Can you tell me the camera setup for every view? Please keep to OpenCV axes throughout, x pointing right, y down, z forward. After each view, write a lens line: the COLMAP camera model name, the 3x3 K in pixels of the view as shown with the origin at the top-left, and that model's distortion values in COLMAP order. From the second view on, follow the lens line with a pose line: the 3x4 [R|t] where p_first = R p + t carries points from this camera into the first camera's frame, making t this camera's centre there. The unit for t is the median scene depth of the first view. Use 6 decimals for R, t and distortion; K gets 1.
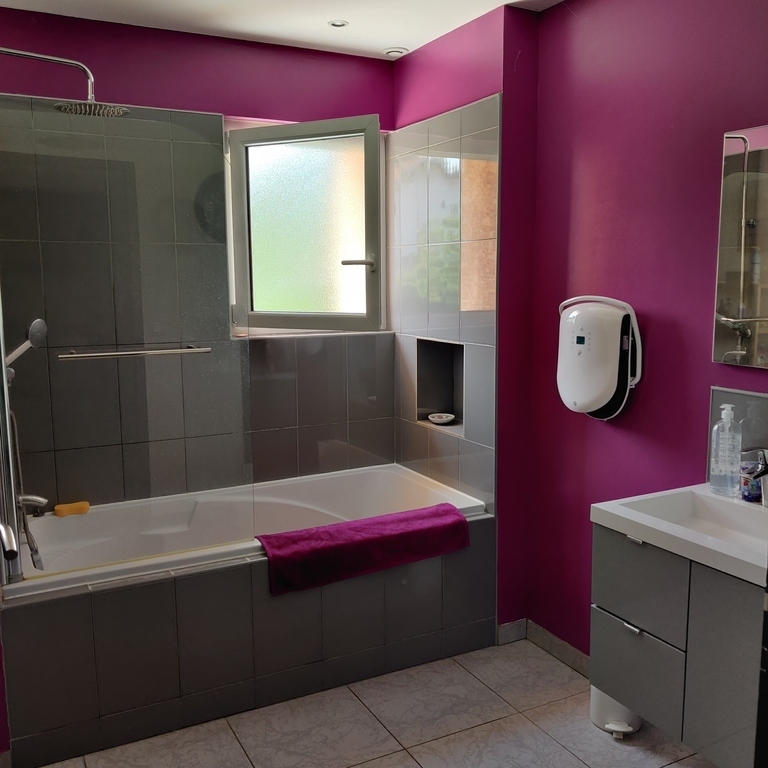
lens RADIAL K [[795.5, 0, 423.8], [0, 795.5, 362.6], [0, 0, 1]] dist [0.106313, -0.257525]
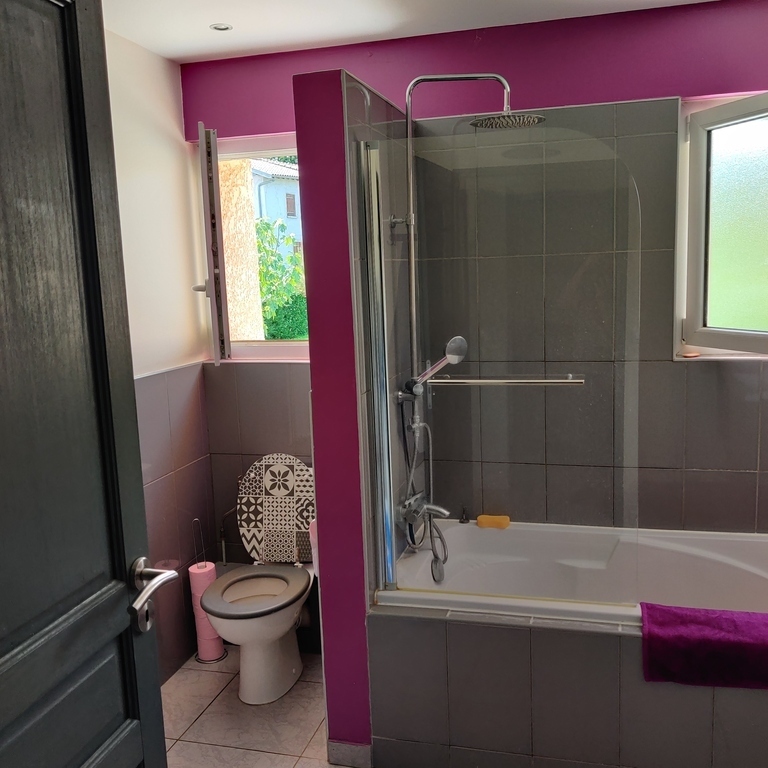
lens RADIAL K [[795.5, 0, 423.8], [0, 795.5, 362.6], [0, 0, 1]] dist [0.106313, -0.257525]
pose [[0.710704, 0.063613, -0.700609, 0.201707], [-0.046342, 0.997974, 0.043604, -0.060621], [0.701963, 0.001478, 0.712212, 0.234849]]
